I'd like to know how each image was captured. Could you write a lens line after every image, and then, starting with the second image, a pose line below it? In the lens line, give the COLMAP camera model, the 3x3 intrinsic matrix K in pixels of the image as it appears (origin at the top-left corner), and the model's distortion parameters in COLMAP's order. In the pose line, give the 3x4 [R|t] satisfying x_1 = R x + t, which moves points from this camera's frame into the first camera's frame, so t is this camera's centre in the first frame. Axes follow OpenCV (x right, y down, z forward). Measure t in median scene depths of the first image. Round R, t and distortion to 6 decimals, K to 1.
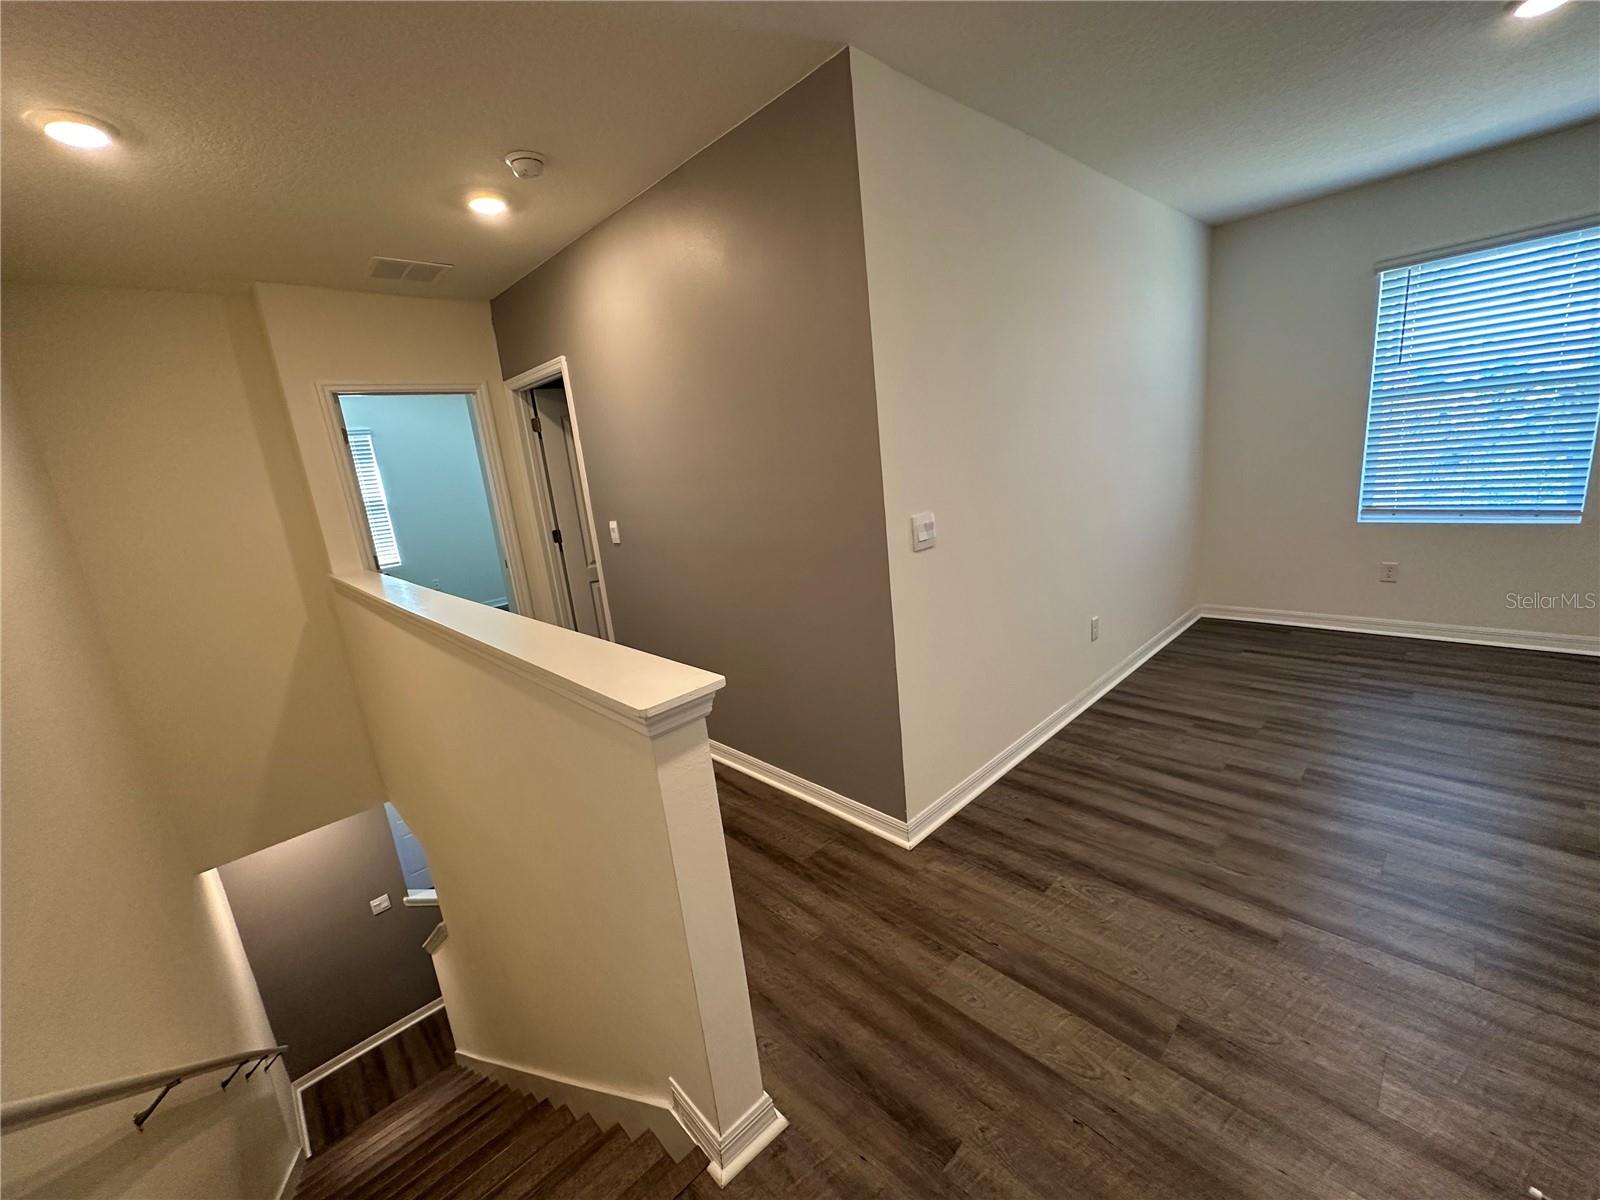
lens RADIAL K [[639.6, 0, 800.0], [0, 639.6, 600.0], [0, 0, 1]] dist [-0.000225, 0.000114]
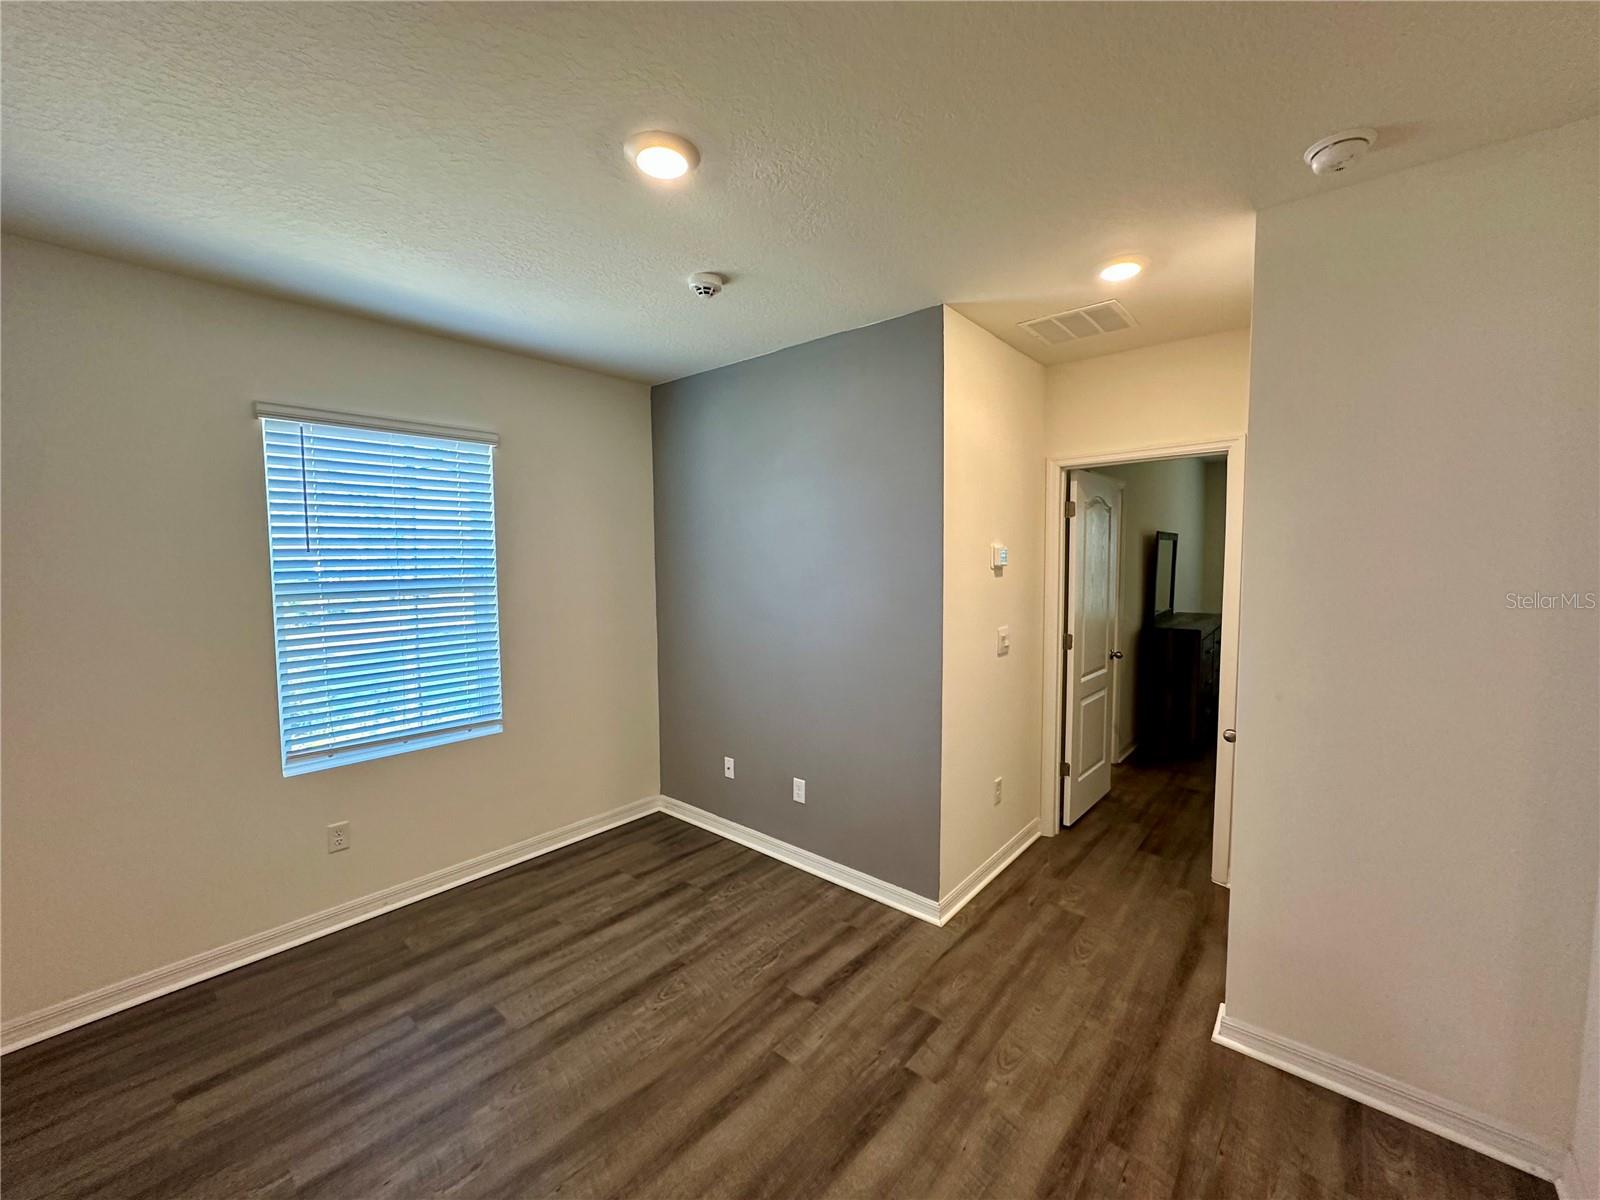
lens RADIAL K [[639.6, 0, 800.0], [0, 639.6, 600.0], [0, 0, 1]] dist [-0.000225, 0.000114]
pose [[-0.095236, 0.035170, 0.994833, 0.185316], [0.239303, 0.970878, -0.011414, -0.182242], [-0.966263, 0.236980, -0.100878, 0.572033]]
